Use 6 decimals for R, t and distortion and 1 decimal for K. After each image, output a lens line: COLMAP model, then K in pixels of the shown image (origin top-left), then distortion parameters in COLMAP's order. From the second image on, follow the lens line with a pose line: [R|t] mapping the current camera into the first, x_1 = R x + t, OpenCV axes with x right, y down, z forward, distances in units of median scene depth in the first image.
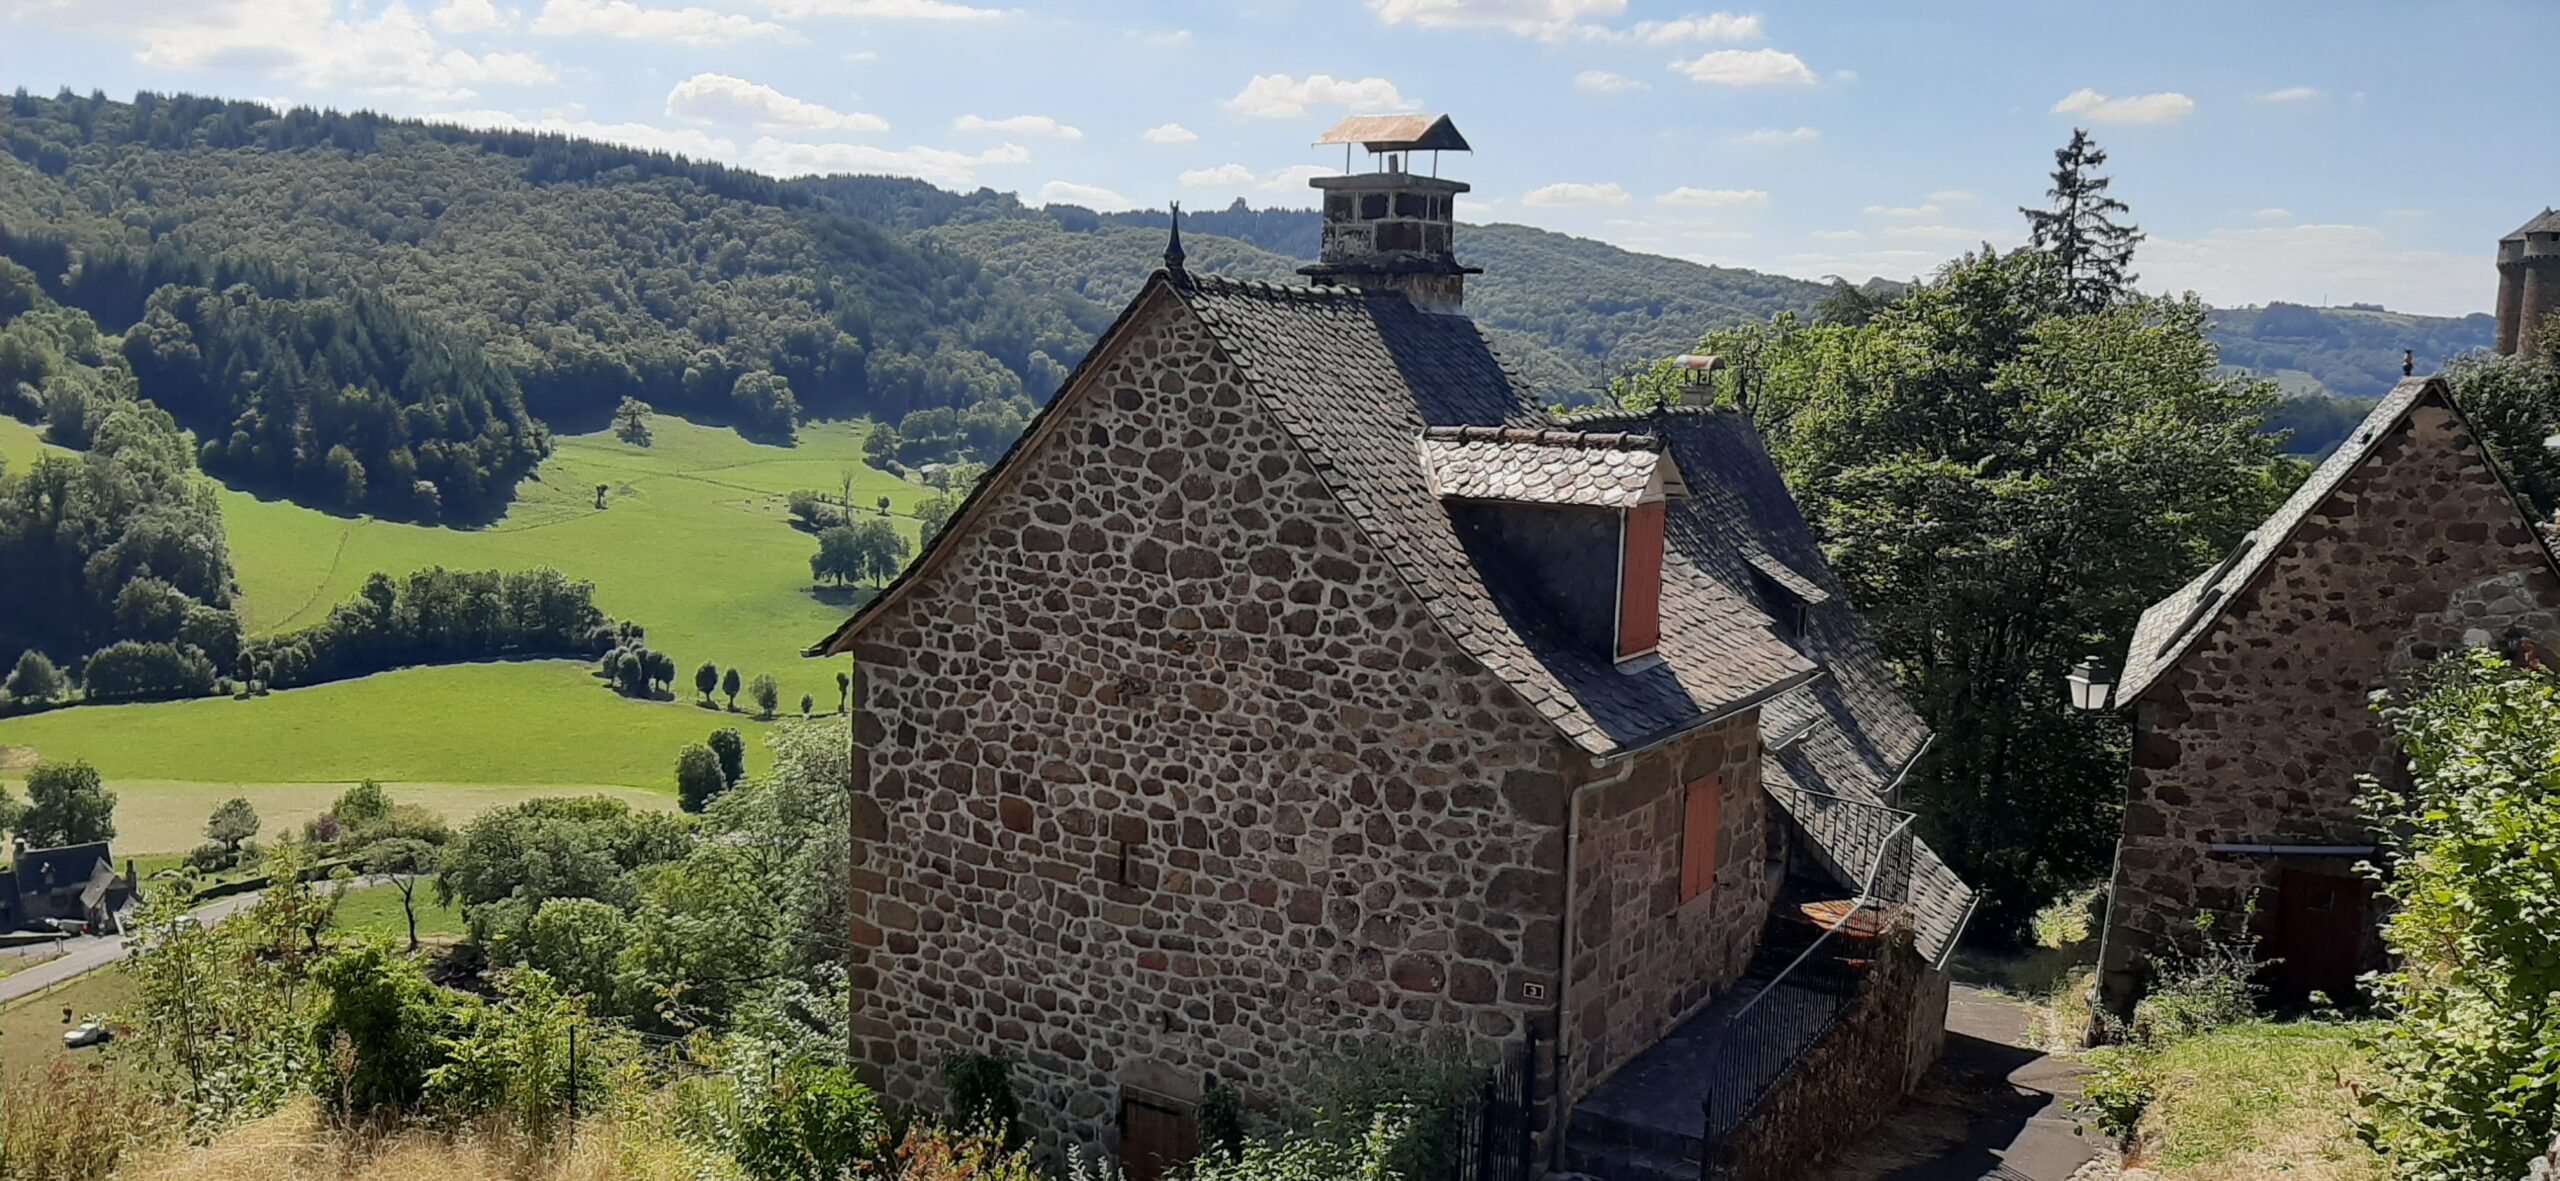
lens RADIAL K [[1984.4, 0, 1253.0], [0, 1984.4, 617.5], [0, 0, 1]] dist [0.068432, -0.111737]
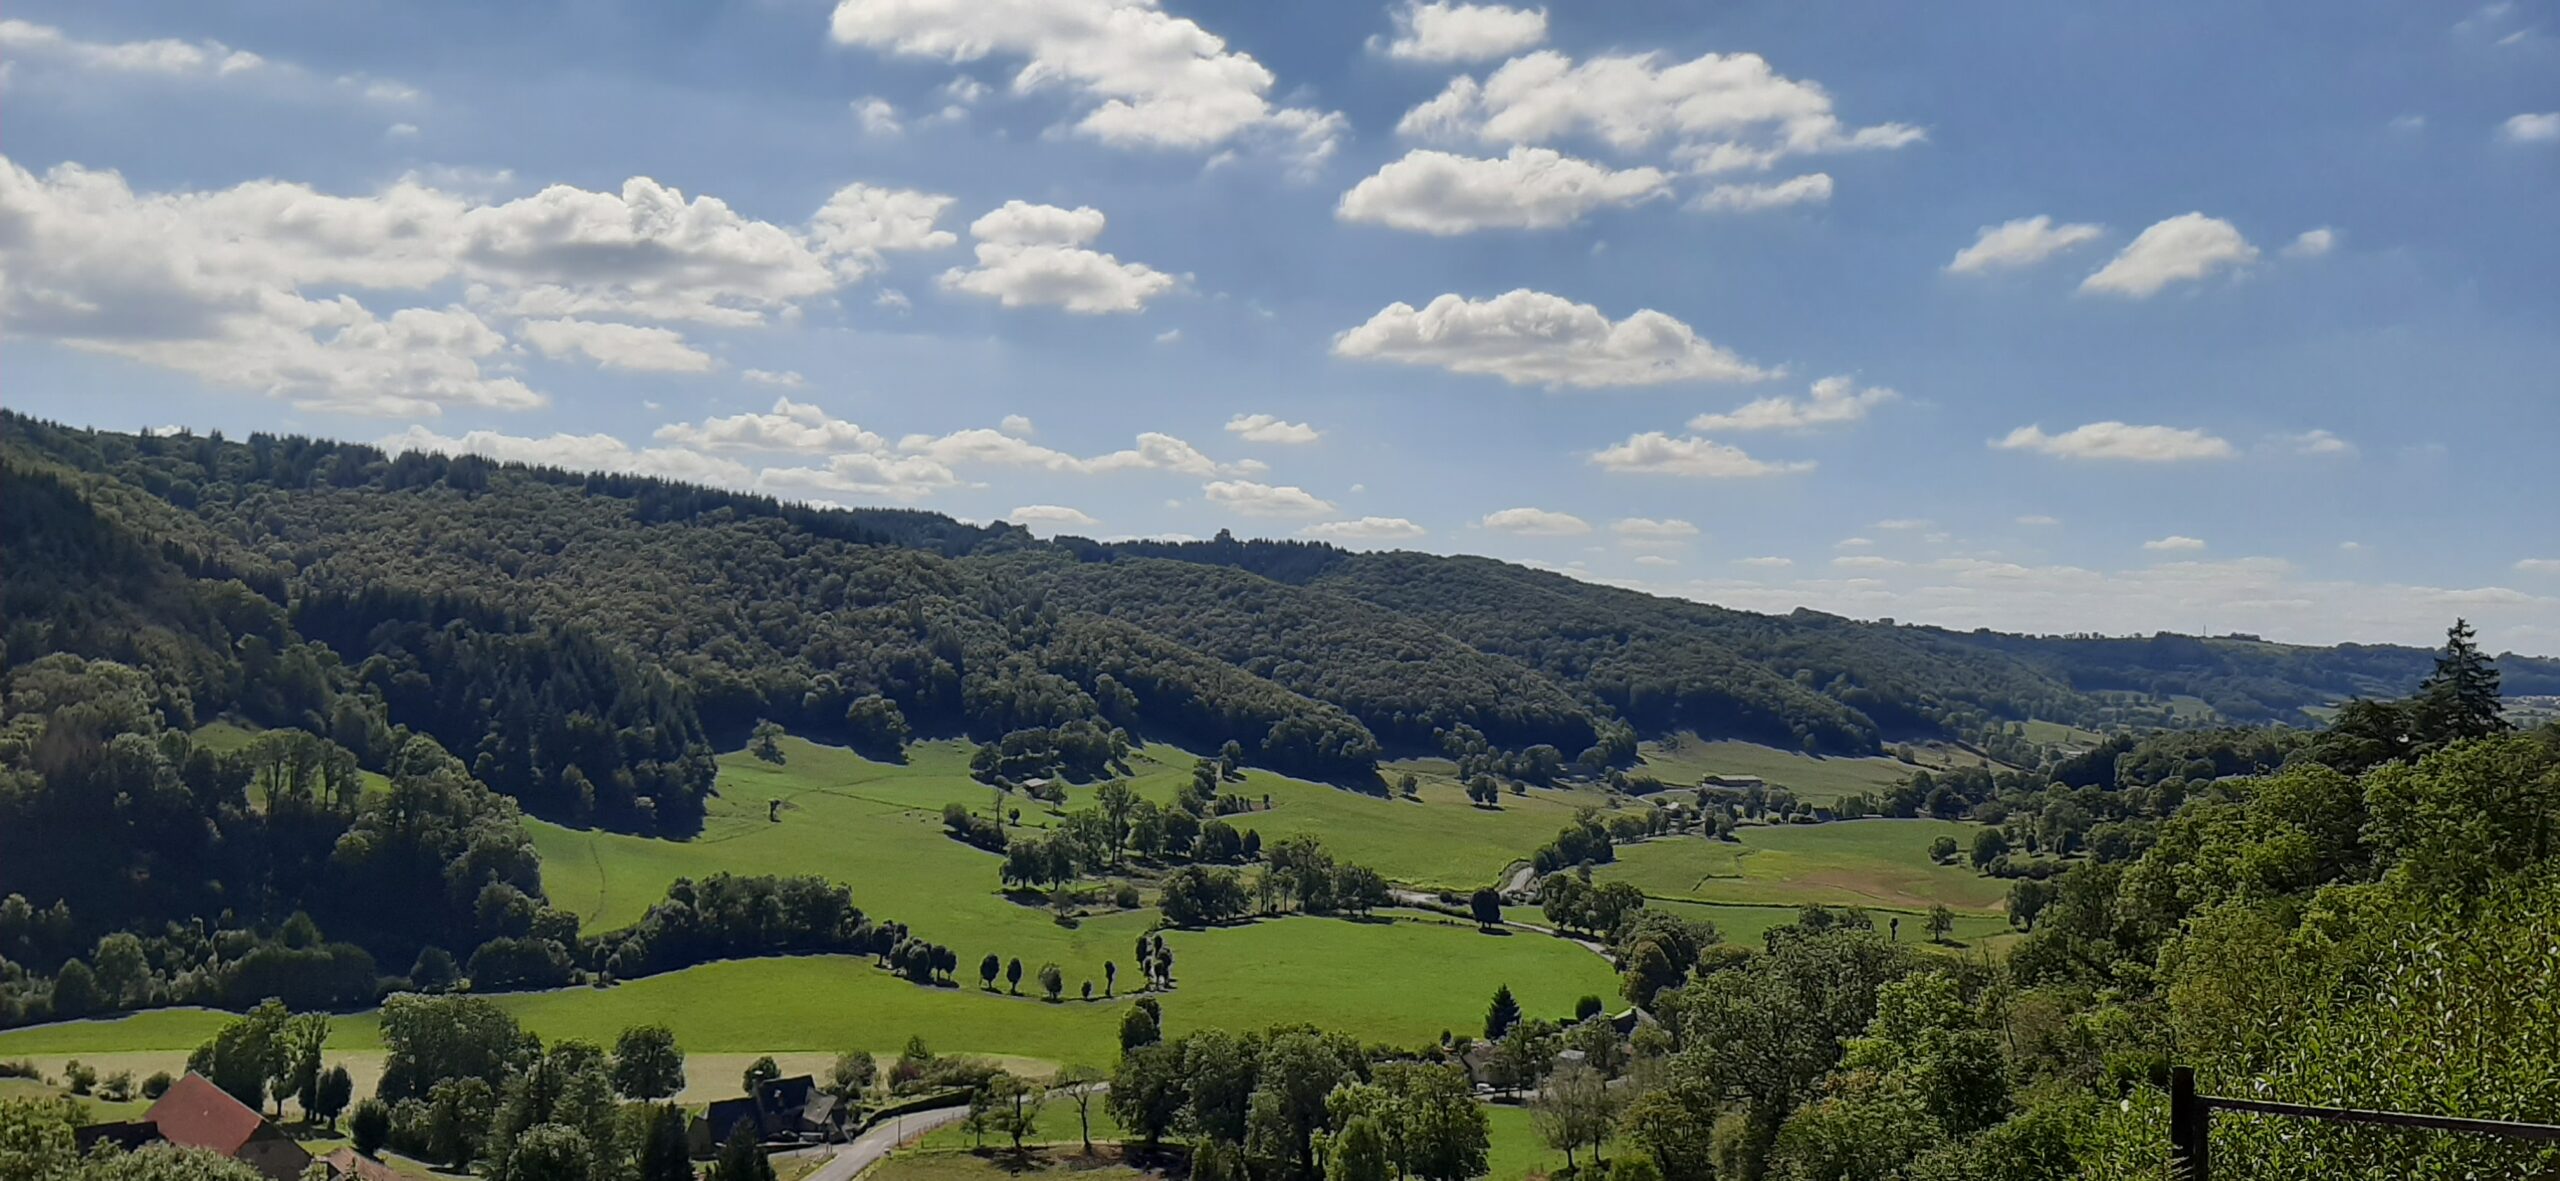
lens RADIAL K [[1984.4, 0, 1272.9], [0, 1984.4, 600.6], [0, 0, 1]] dist [0.068432, -0.111737]
pose [[0.997970, 0.006798, 0.063319, -0.091641], [0.003746, 0.986299, -0.164927, 0.005893], [-0.063572, 0.164830, 0.984271, -0.089821]]
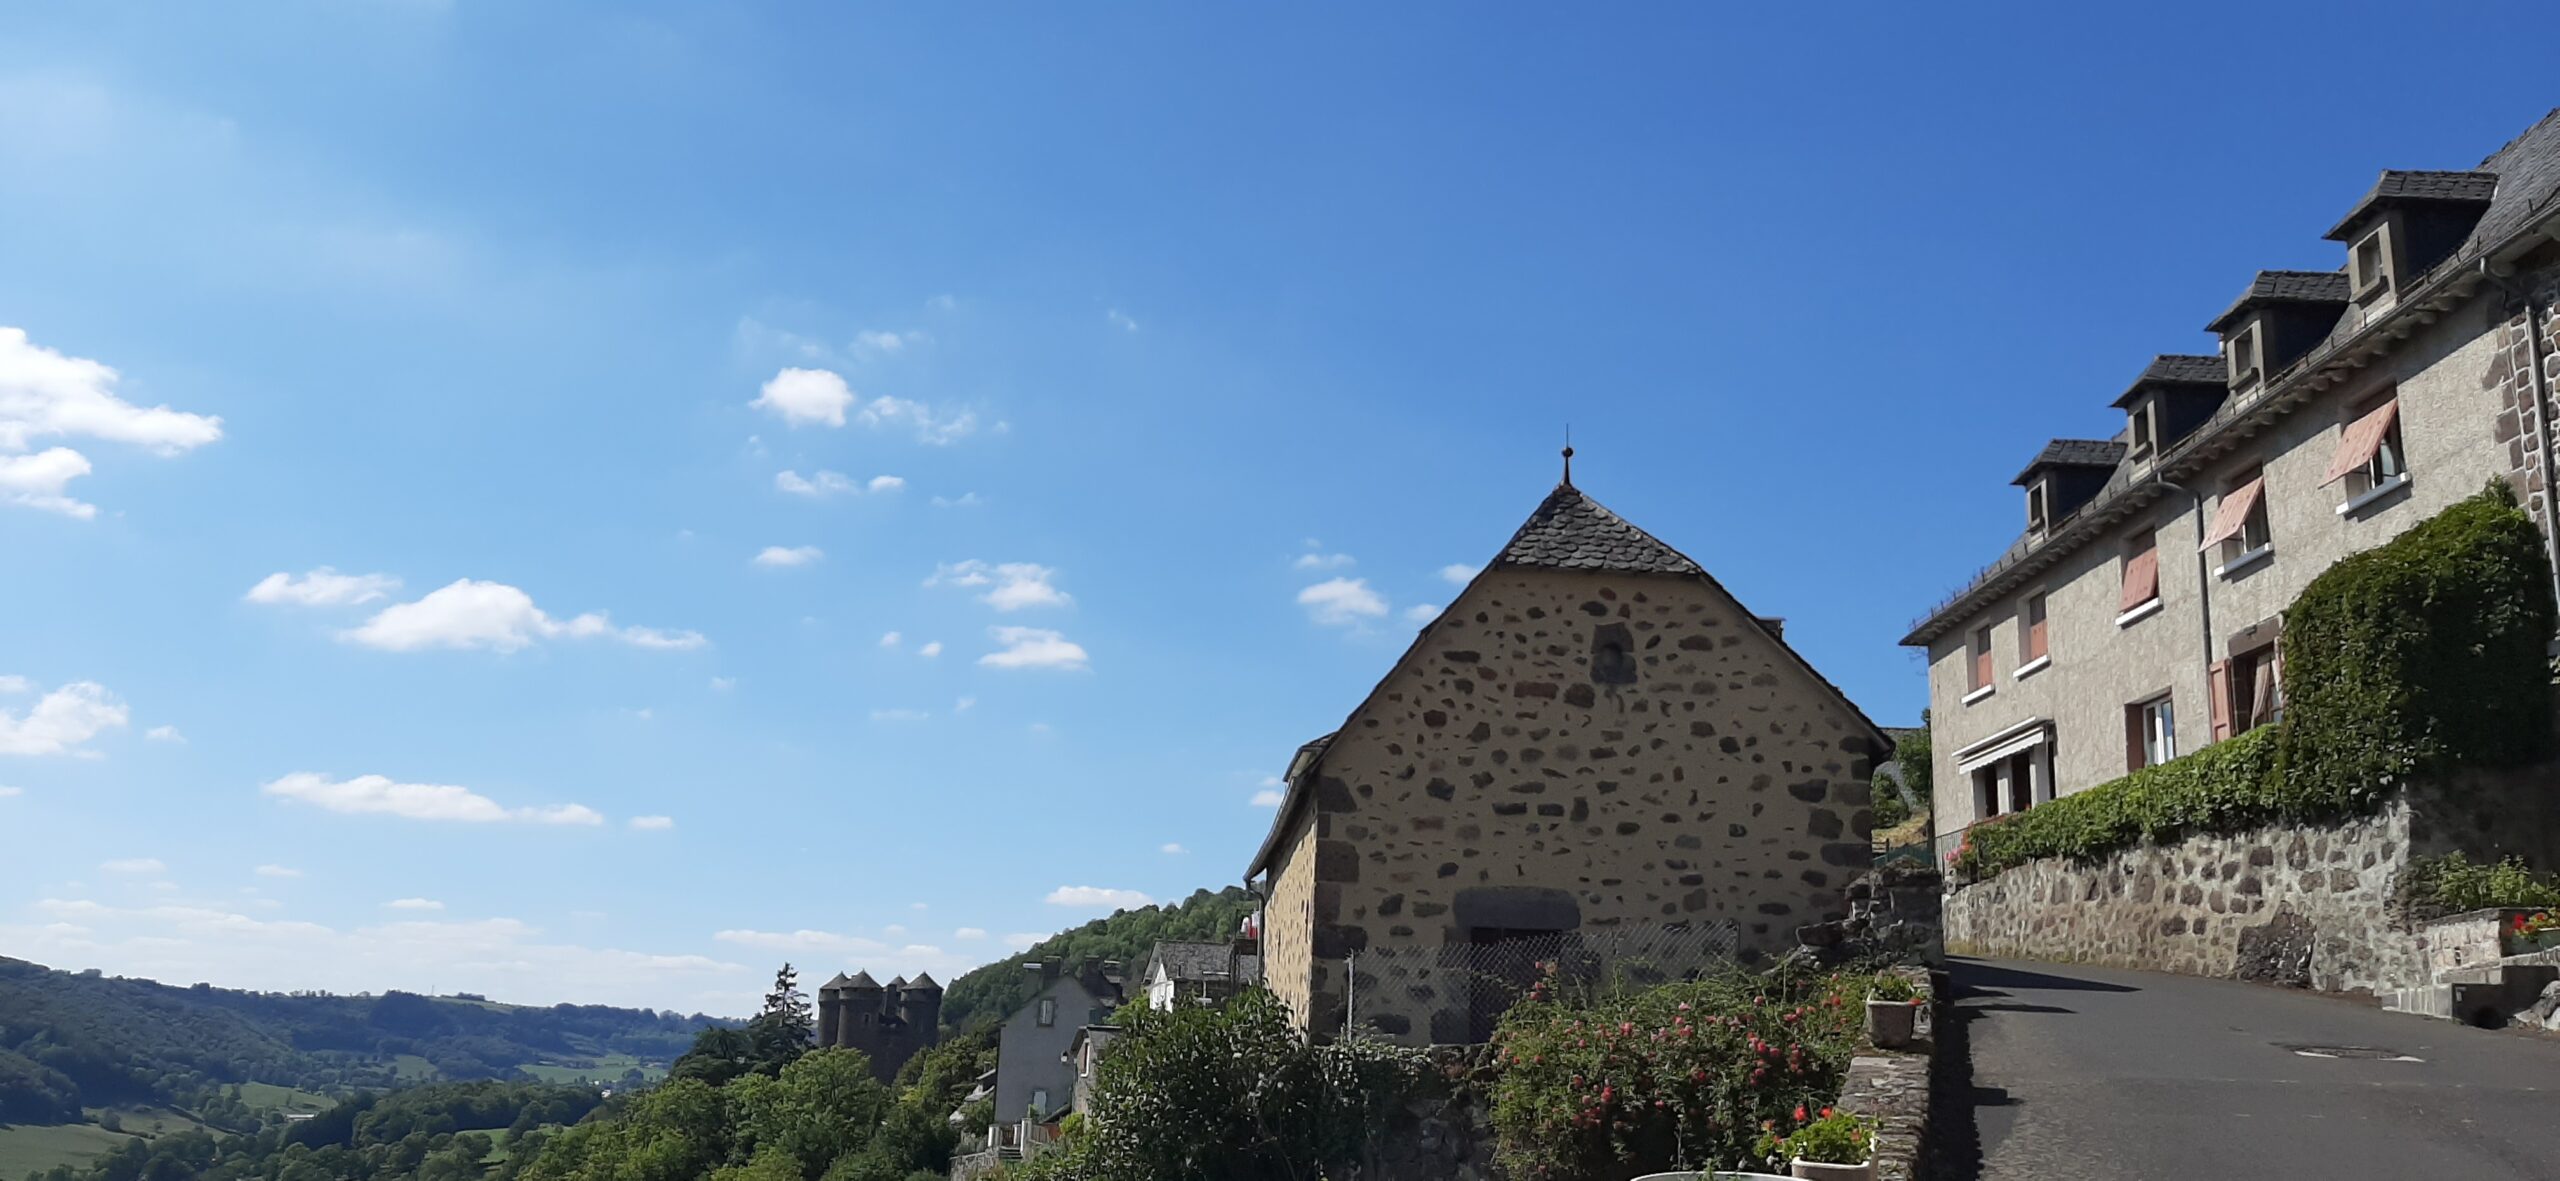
lens RADIAL K [[1984.4, 0, 1265.1], [0, 1984.4, 611.0], [0, 0, 1]] dist [0.068432, -0.111737]
pose [[0.627056, 0.169212, 0.760373, -0.123538], [0.094262, 0.952466, -0.289694, 0.011825], [-0.773250, 0.253329, 0.581300, -0.105626]]
